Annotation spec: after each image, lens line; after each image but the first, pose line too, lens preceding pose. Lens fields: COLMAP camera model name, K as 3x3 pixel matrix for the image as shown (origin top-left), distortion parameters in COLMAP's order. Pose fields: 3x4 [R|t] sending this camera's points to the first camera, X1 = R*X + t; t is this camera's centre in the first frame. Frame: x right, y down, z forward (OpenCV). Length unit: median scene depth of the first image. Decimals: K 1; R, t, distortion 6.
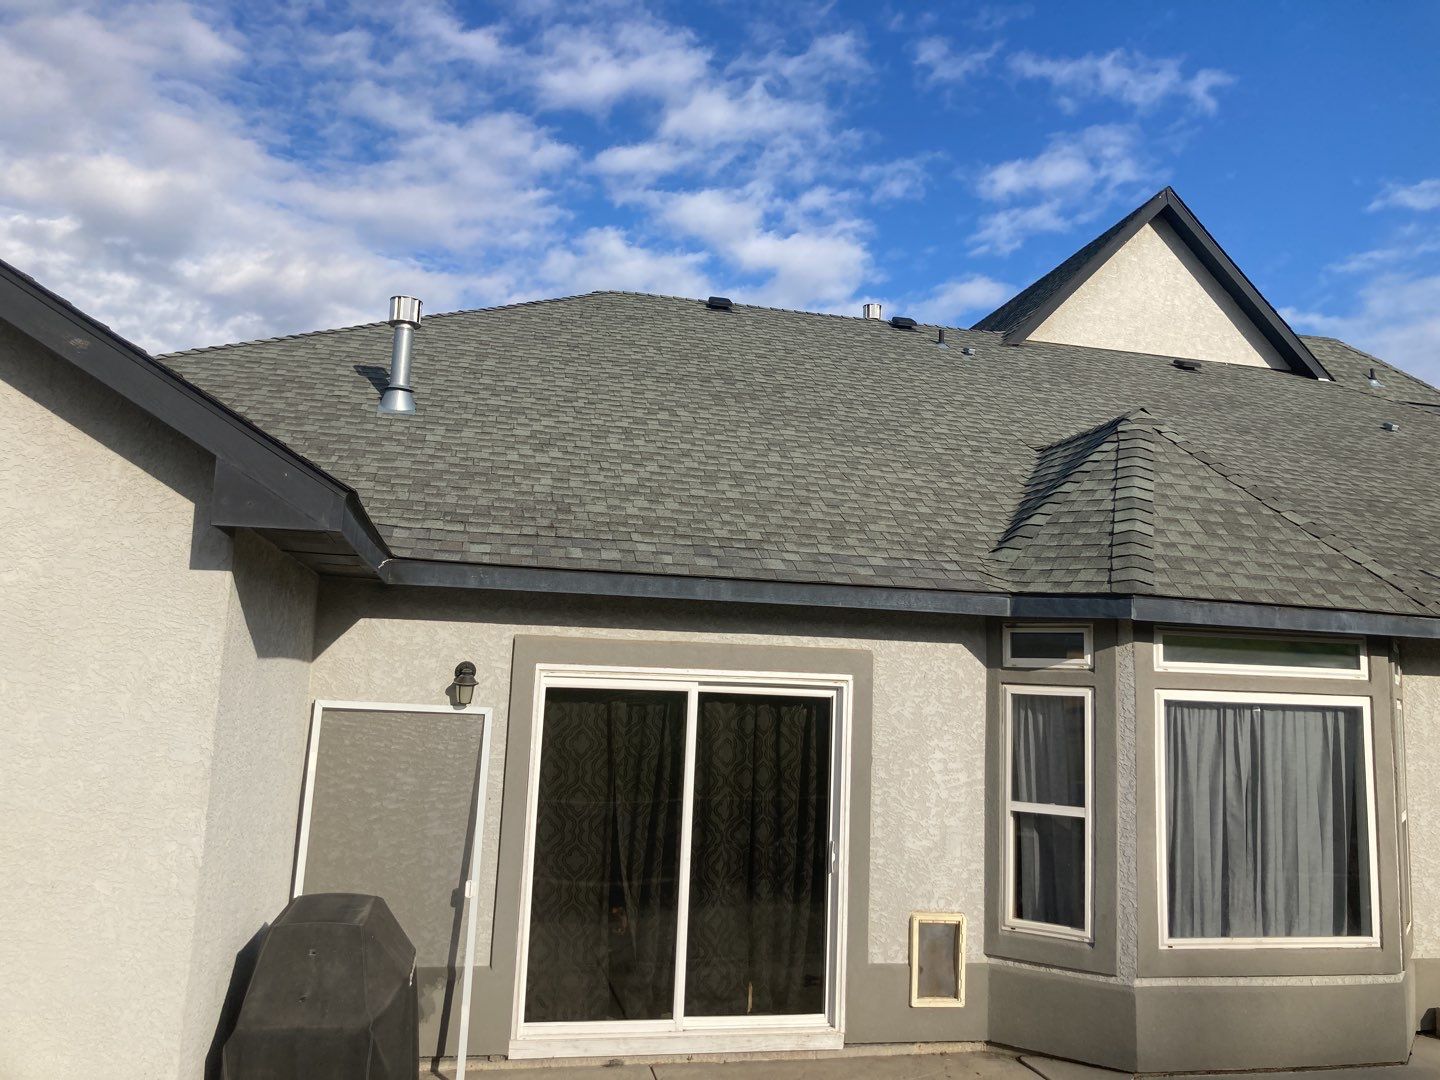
lens RADIAL K [[1176.8, 0, 751.4], [0, 1176.8, 515.2], [0, 0, 1]] dist [0.036161, -0.063173]
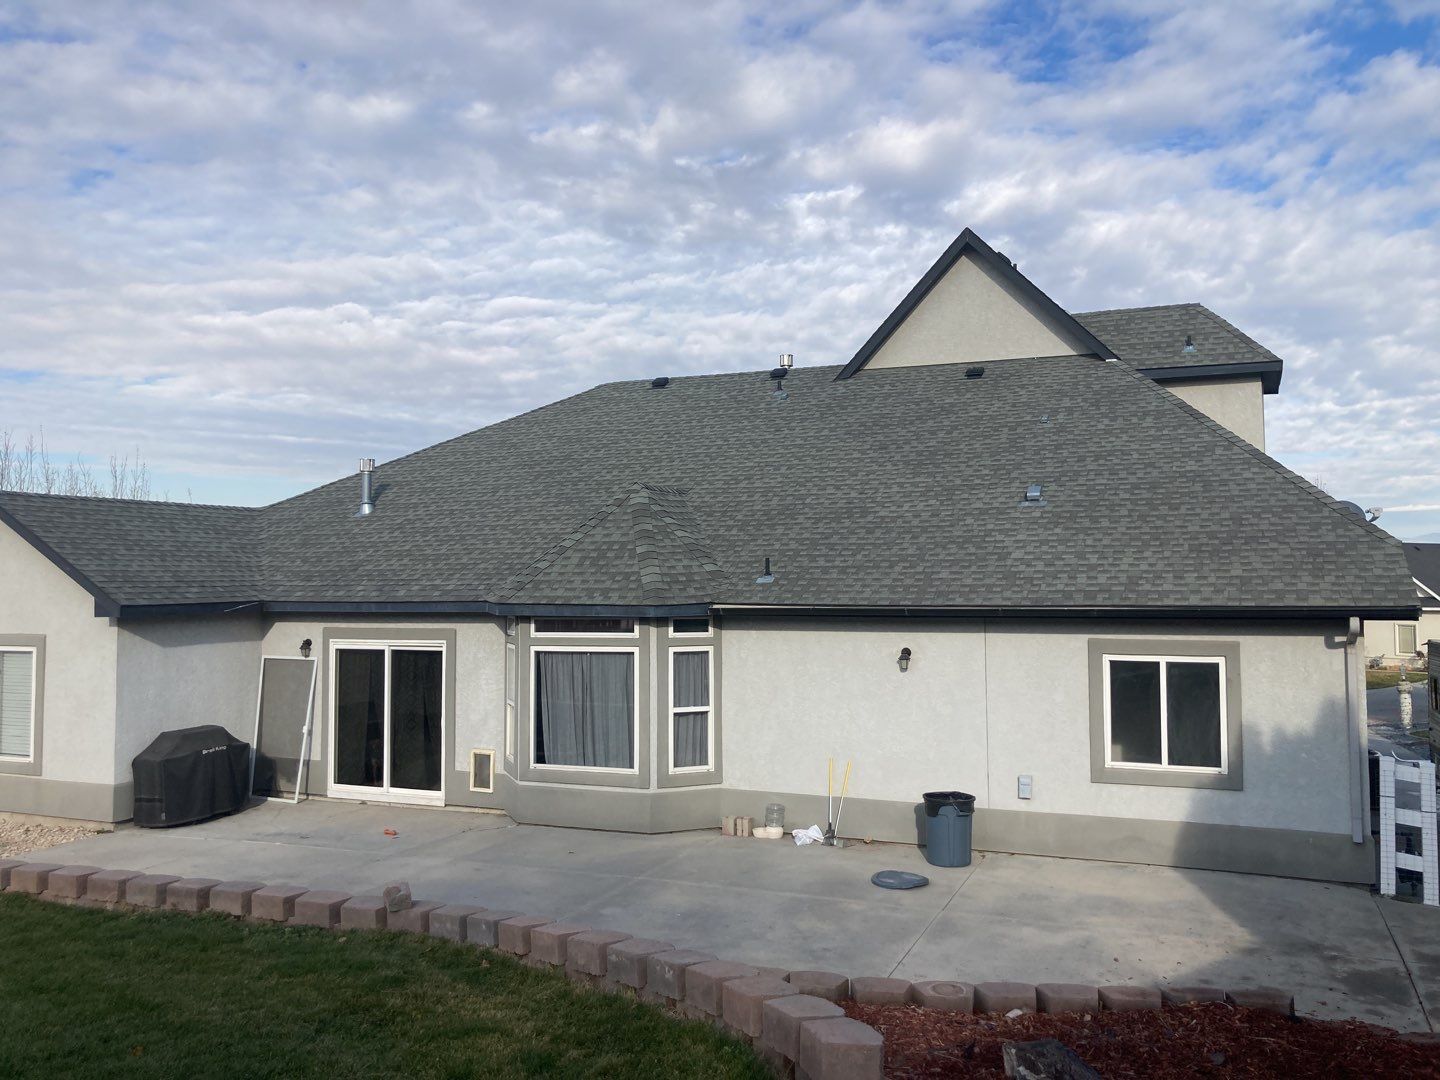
lens RADIAL K [[1142.1, 0, 705.1], [0, 1142.1, 517.3], [0, 0, 1]] dist [0.091842, -0.167280]
pose [[0.821931, -0.072722, -0.564926, 1.722541], [0.120613, 0.991546, 0.047845, -0.134721], [0.556670, -0.107463, 0.823754, -0.457478]]
